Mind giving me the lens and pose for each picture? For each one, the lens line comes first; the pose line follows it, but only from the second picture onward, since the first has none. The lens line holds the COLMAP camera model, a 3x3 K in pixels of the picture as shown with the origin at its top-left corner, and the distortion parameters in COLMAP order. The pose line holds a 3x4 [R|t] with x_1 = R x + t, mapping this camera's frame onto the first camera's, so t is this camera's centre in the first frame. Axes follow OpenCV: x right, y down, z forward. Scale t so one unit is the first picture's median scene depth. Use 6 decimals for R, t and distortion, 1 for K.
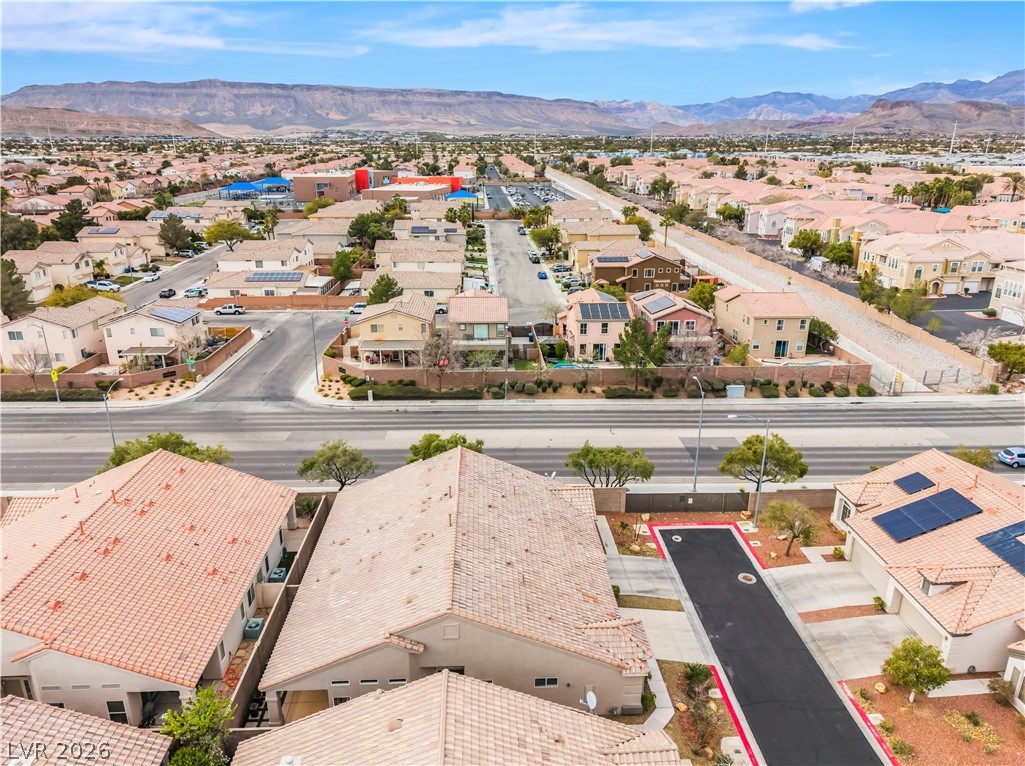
lens RADIAL K [[686.0, 0, 510.7], [0, 686.0, 386.7], [0, 0, 1]] dist [0.037897, -0.042773]
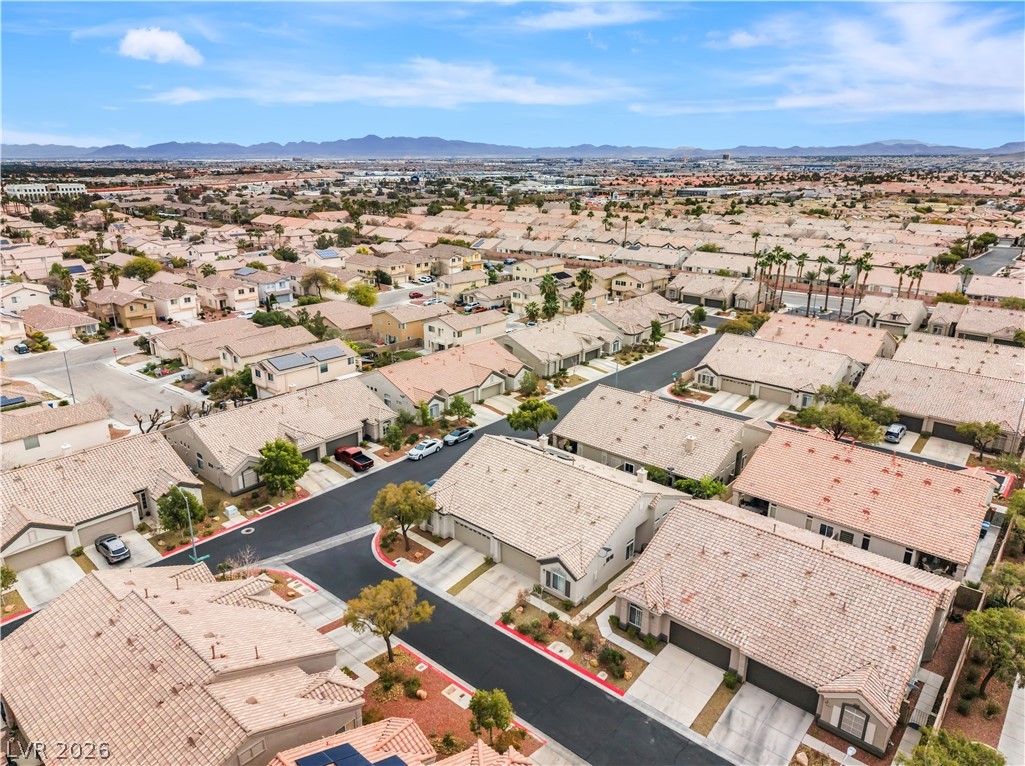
lens RADIAL K [[686.0, 0, 510.7], [0, 686.0, 386.7], [0, 0, 1]] dist [0.037897, -0.042773]
pose [[-0.693480, 0.223824, -0.684827, 0.500106], [-0.239470, 0.824873, 0.512092, -0.265258], [0.679514, 0.519121, -0.518434, 0.539315]]
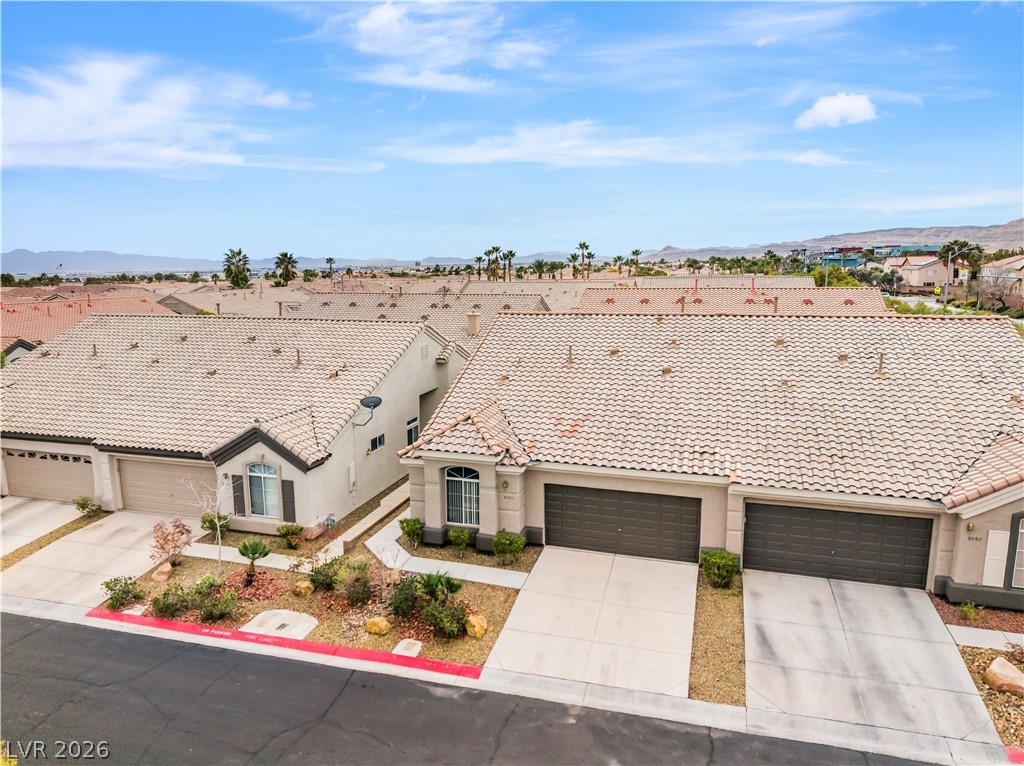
lens RADIAL K [[685.3, 0, 510.2], [0, 685.3, 386.7], [0, 0, 1]] dist [0.037897, -0.042773]
pose [[-0.339022, 0.165082, -0.926182, 0.283273], [-0.294910, 0.916214, 0.271255, 0.059161], [0.893360, 0.365102, -0.261932, 0.473557]]
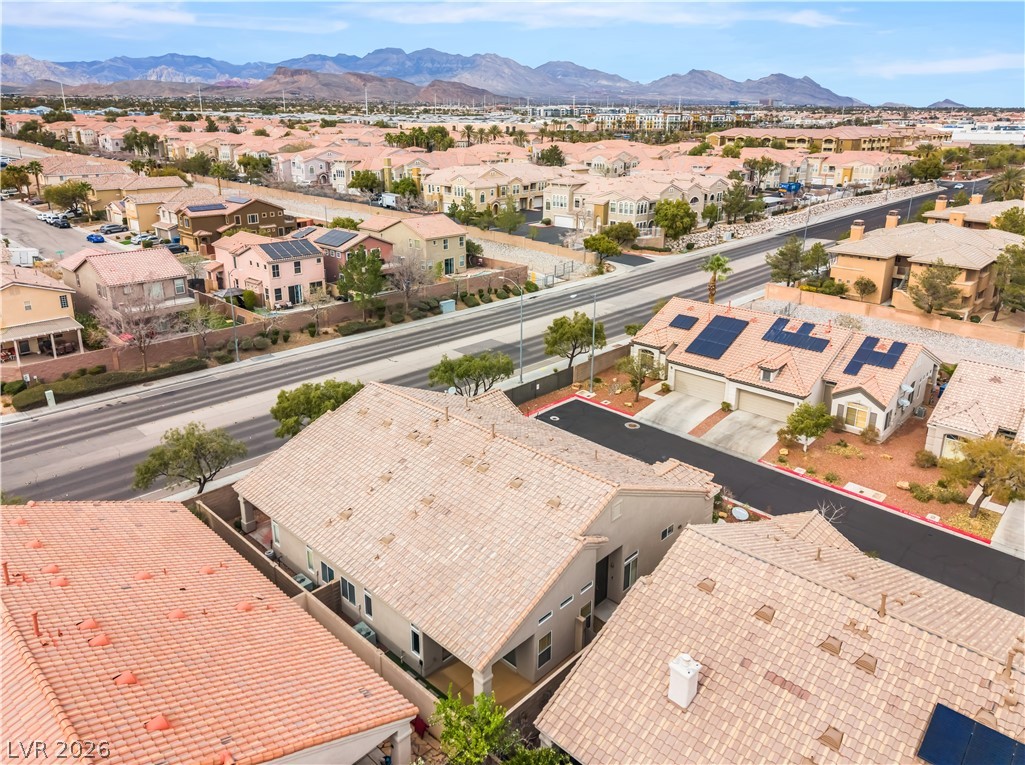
lens RADIAL K [[703.5, 0, 512.3], [0, 703.5, 337.4], [0, 0, 1]] dist [0.036057, -0.047069]
pose [[0.721966, -0.200930, 0.662112, -0.294209], [0.217568, 0.974295, 0.058431, 0.011690], [-0.656832, 0.101869, 0.747124, 0.128435]]
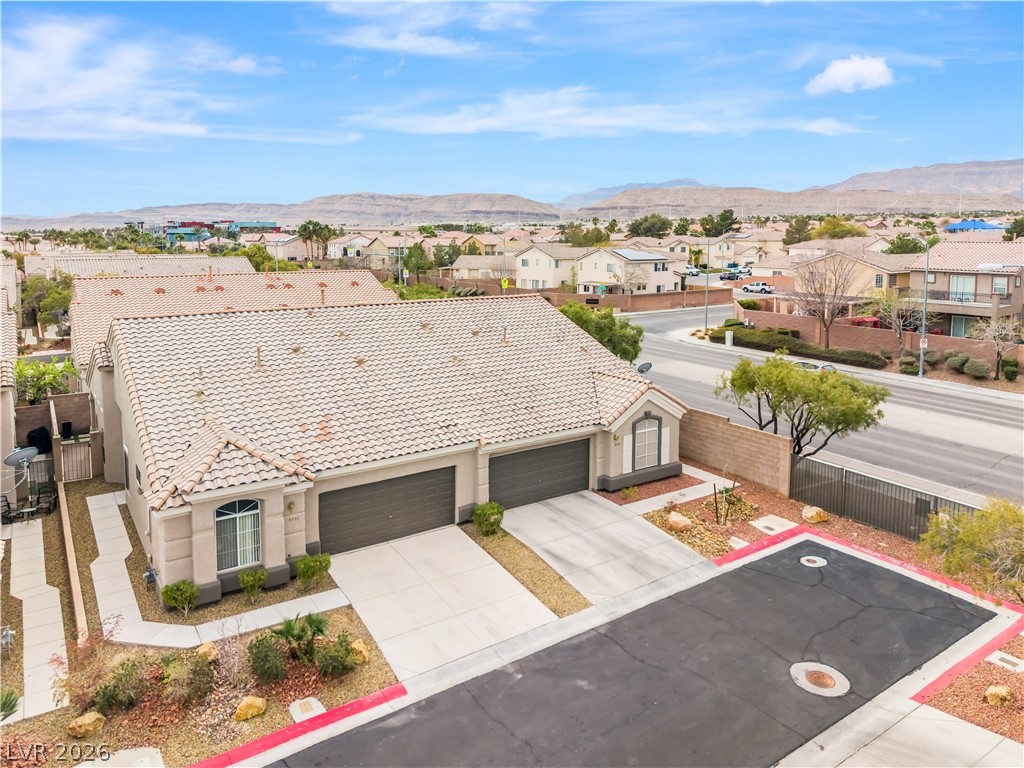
lens RADIAL K [[713.0, 0, 494.9], [0, 713.0, 306.2], [0, 0, 1]] dist [0.039300, -0.036057]
pose [[0.505292, 0.084798, -0.858772, 0.292973], [-0.276998, 0.958437, -0.068343, 0.091832], [0.817284, 0.272411, 0.507779, 0.344119]]
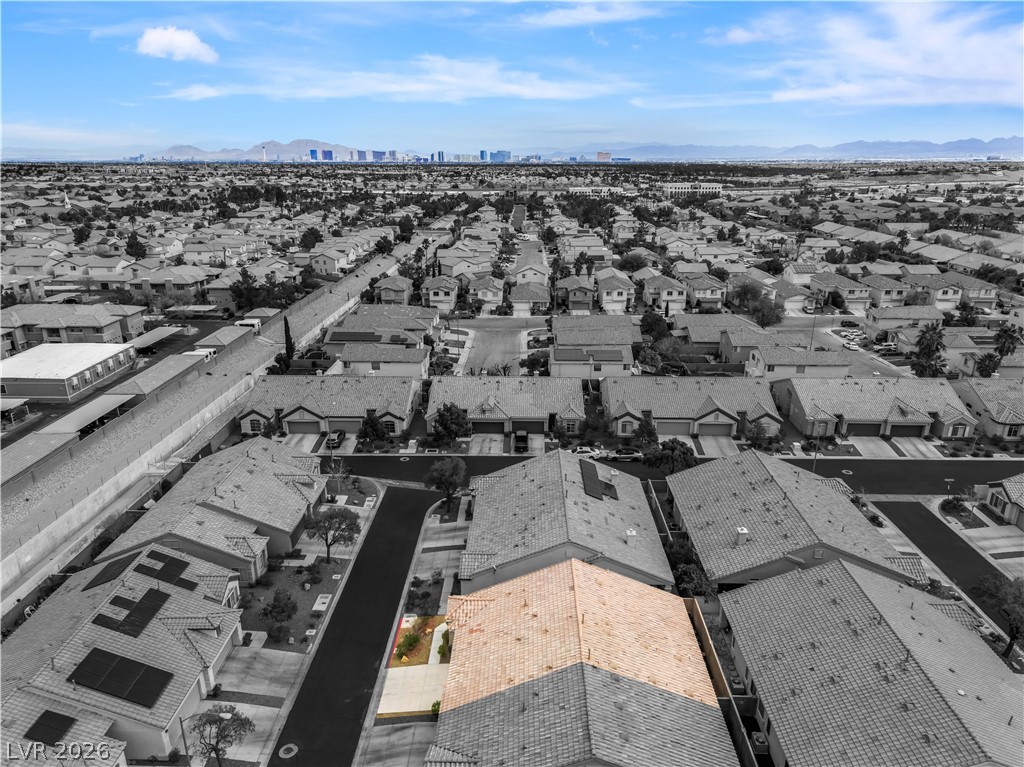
lens RADIAL K [[675.3, 0, 516.2], [0, 675.3, 403.1], [0, 0, 1]] dist [0.051300, -0.048322]
pose [[-0.997859, -0.025637, 0.060175, -0.015714], [0.018048, 0.776357, 0.630035, -0.384810], [-0.062869, 0.629772, -0.774232, 0.761125]]
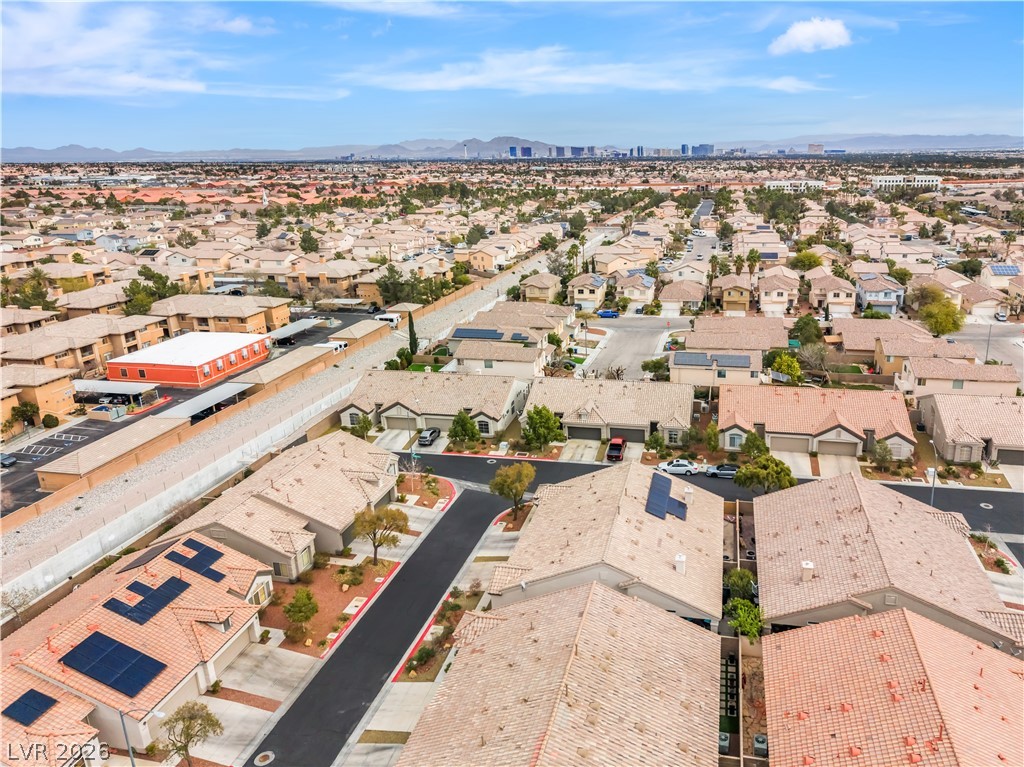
lens RADIAL K [[707.7, 0, 595.8], [0, 707.7, 386.5], [0, 0, 1]] dist [0.044765, -0.035639]
pose [[-0.973705, -0.063005, 0.218927, -0.153647], [0.083325, 0.795910, 0.599653, -0.366423], [-0.212027, 0.602127, -0.769732, 0.724735]]
